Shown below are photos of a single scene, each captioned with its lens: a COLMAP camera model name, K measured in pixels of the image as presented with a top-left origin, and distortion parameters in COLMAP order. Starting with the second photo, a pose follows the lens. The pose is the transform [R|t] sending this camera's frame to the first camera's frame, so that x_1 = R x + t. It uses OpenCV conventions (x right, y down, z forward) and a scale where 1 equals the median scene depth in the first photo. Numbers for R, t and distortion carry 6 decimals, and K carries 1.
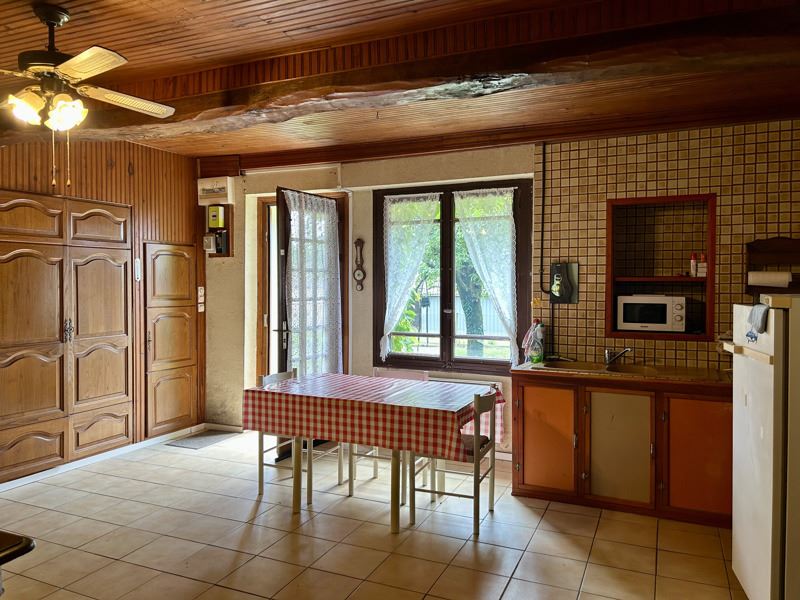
lens RADIAL K [[597.3, 0, 401.0], [0, 597.3, 296.2], [0, 0, 1]] dist [0.013581, 0.001324]
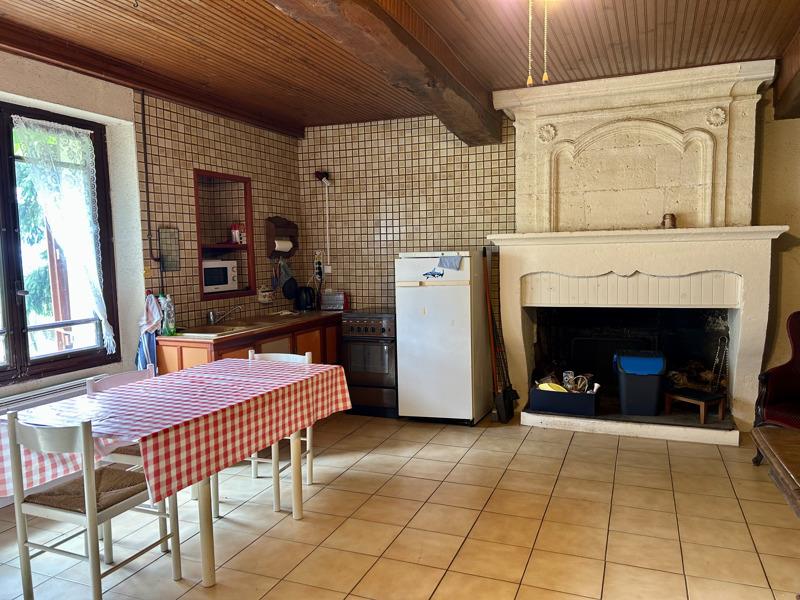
lens RADIAL K [[597.3, 0, 401.7], [0, 597.3, 303.0], [0, 0, 1]] dist [0.013581, 0.001324]
pose [[-0.036726, -0.088293, 0.995417, -0.721532], [0.039255, 0.995193, 0.089722, -0.008541], [-0.998554, 0.042371, -0.033083, 0.685938]]
